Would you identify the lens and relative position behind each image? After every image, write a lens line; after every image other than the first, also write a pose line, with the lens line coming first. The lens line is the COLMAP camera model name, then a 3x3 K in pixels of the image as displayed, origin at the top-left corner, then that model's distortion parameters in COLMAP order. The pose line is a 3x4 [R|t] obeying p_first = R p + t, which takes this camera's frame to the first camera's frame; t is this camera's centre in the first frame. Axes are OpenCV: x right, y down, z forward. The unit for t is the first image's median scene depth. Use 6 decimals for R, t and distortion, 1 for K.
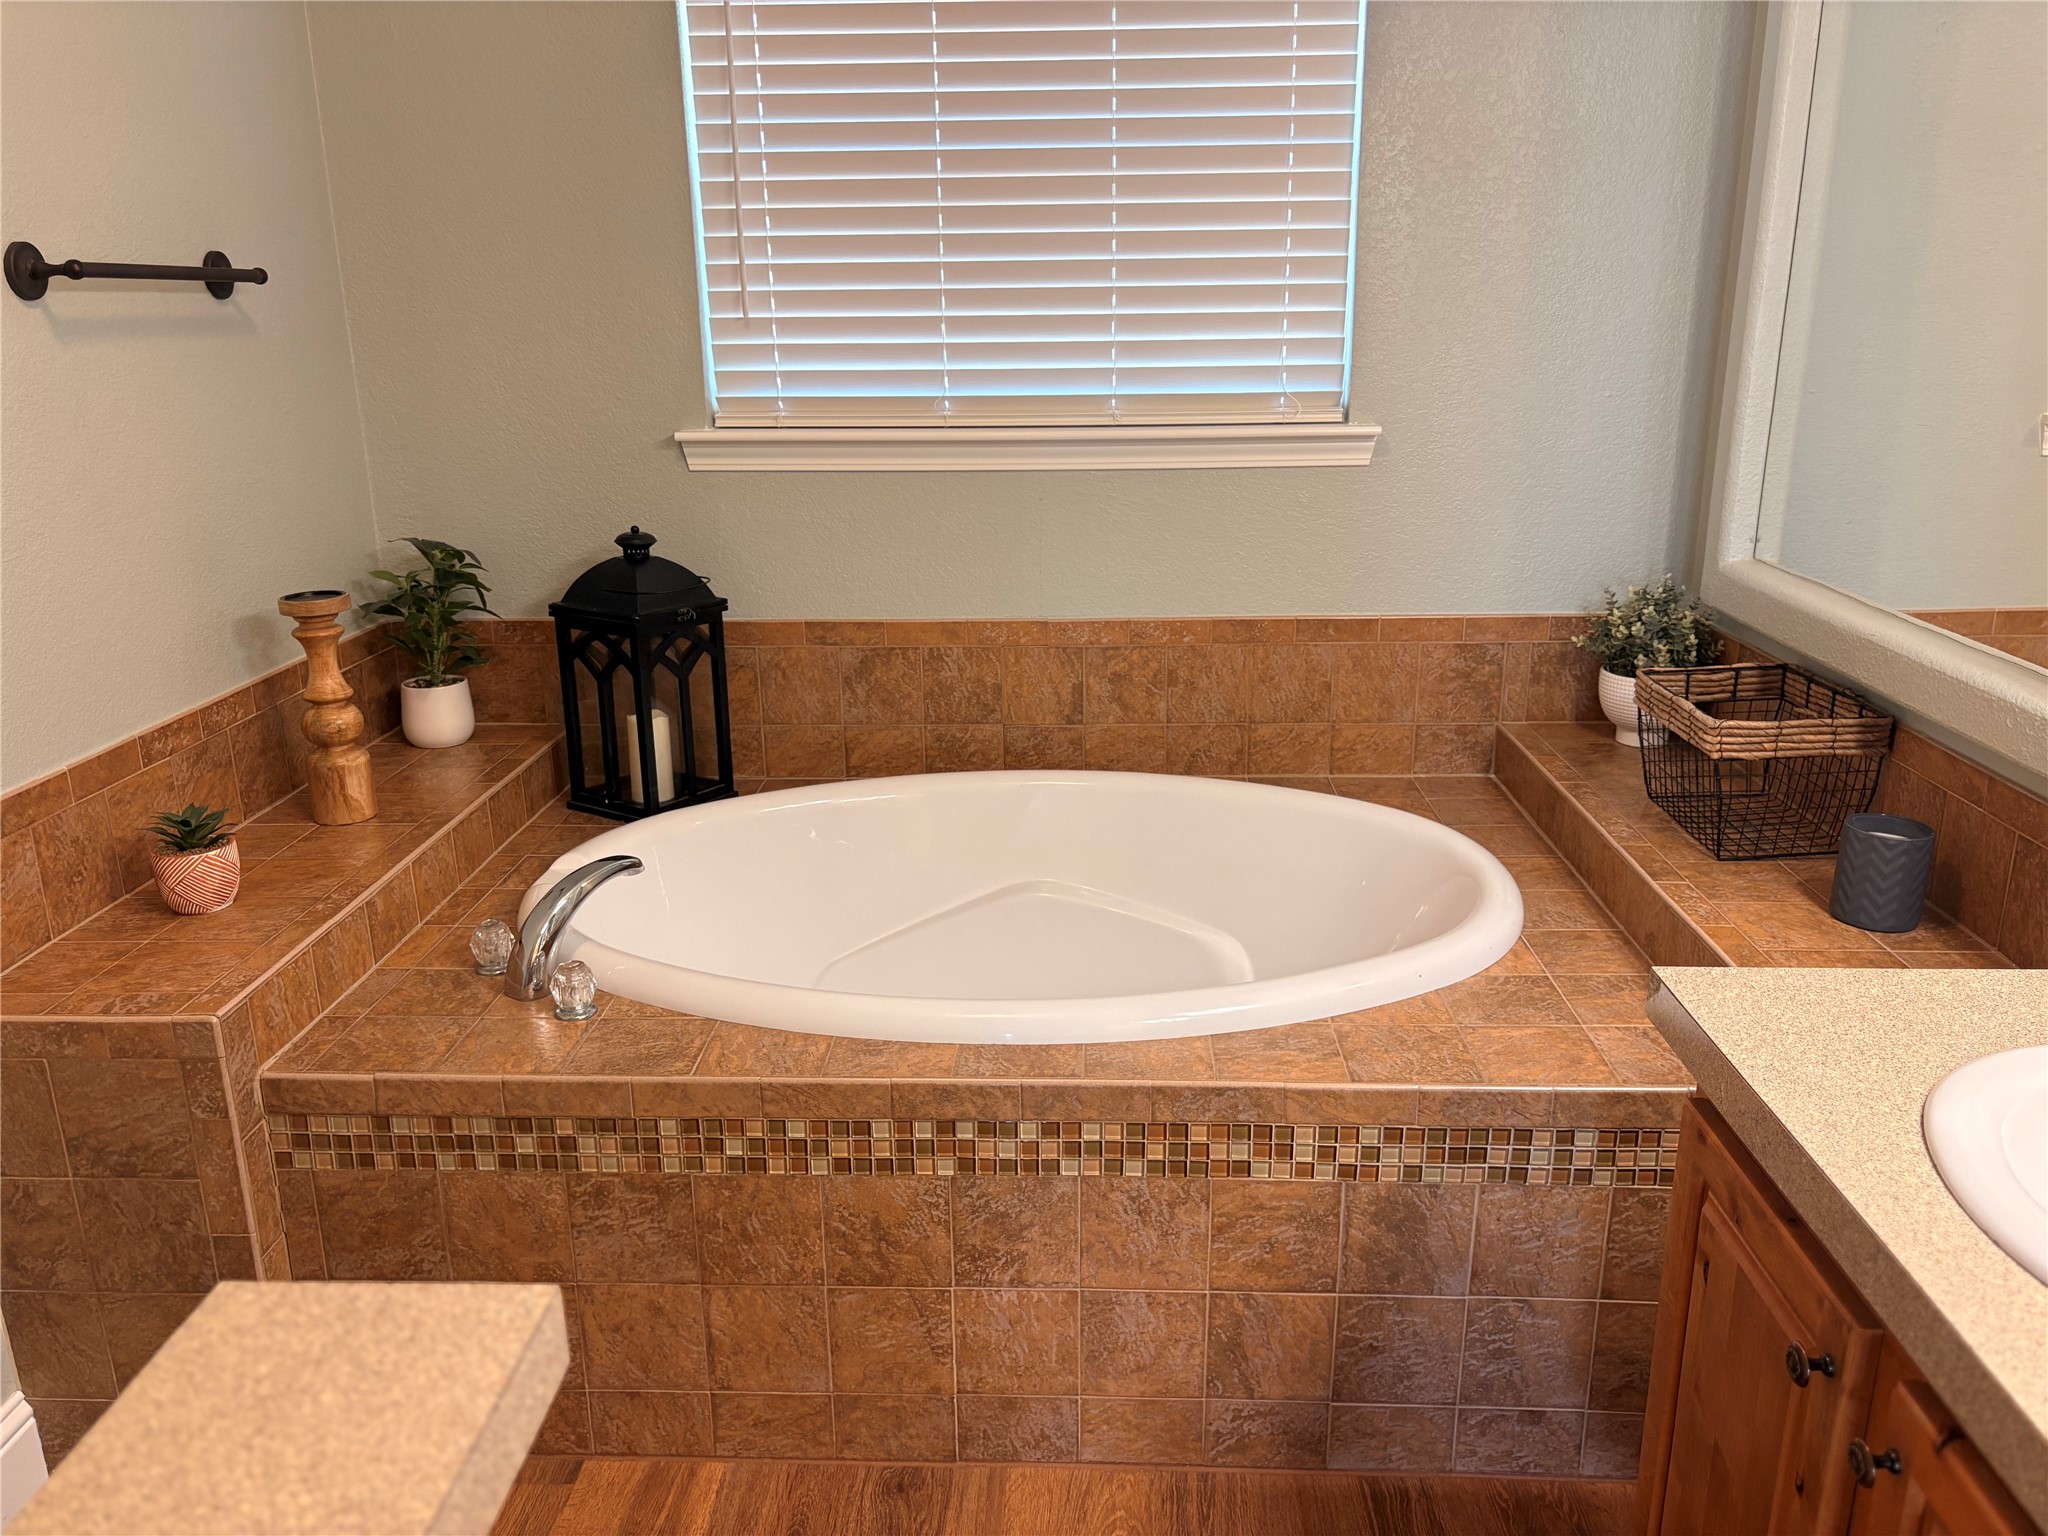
lens RADIAL K [[1566.3, 0, 1018.0], [0, 1566.3, 763.1], [0, 0, 1]] dist [0.056840, -0.063400]
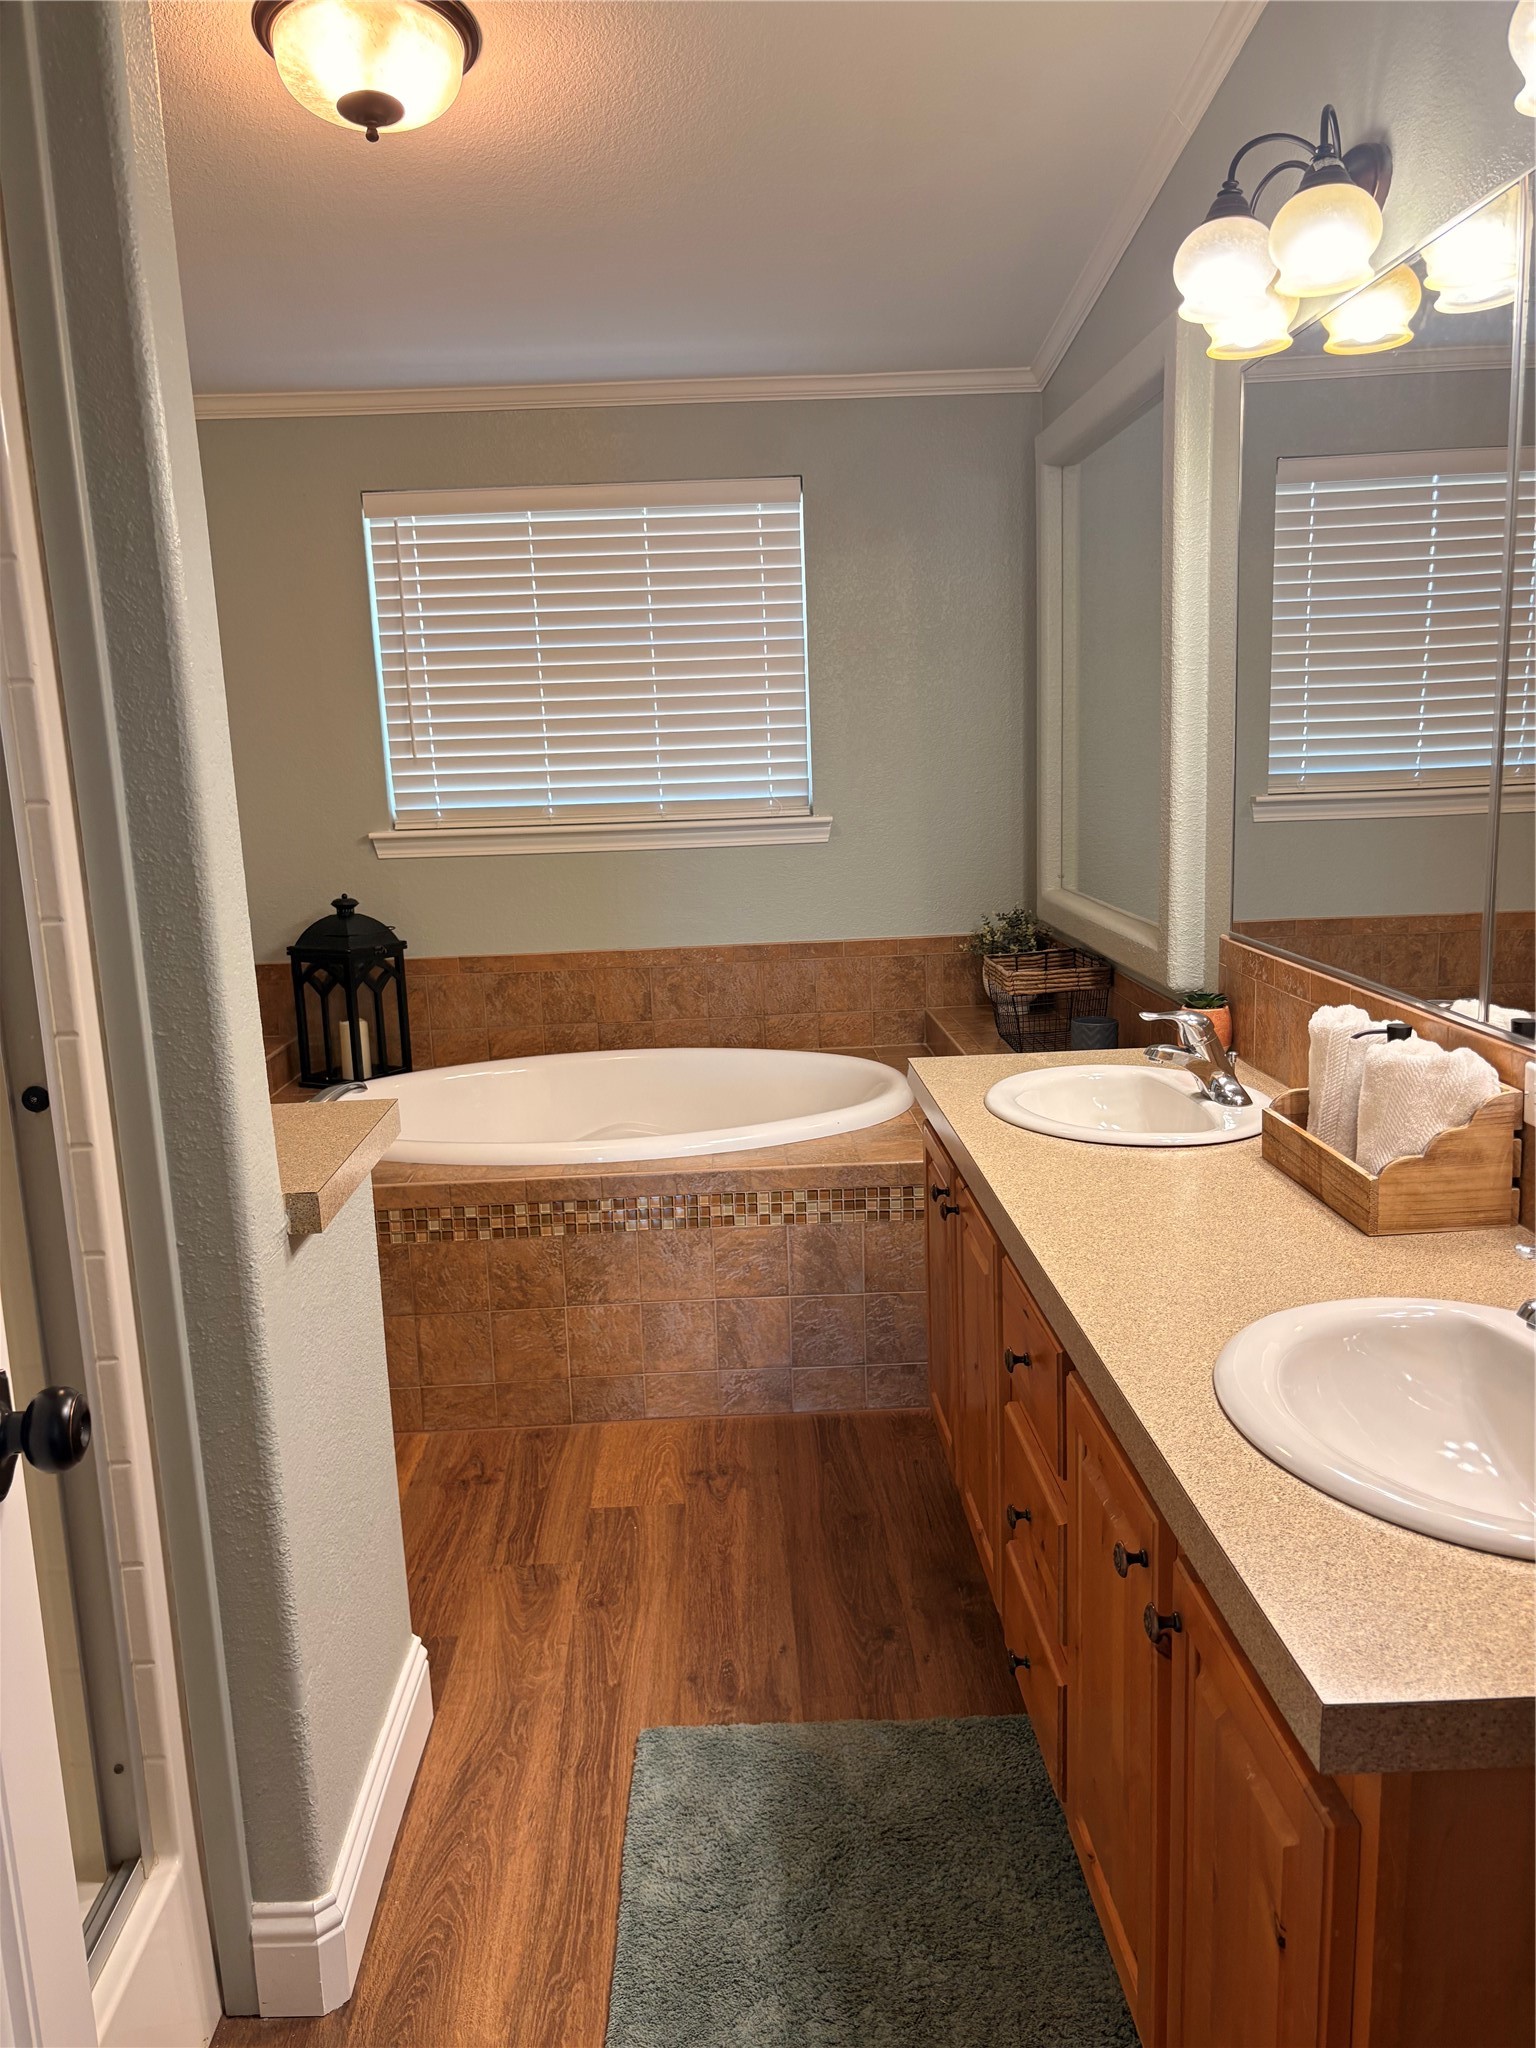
lens RADIAL K [[1566.3, 0, 765.6], [0, 1566.3, 1027.5], [0, 0, 1]] dist [0.056840, -0.063400]
pose [[0.996429, -0.037150, 0.075824, 0.054327], [0.045324, 0.992997, -0.109097, 0.219789], [-0.071240, 0.112144, 0.991135, -0.699152]]
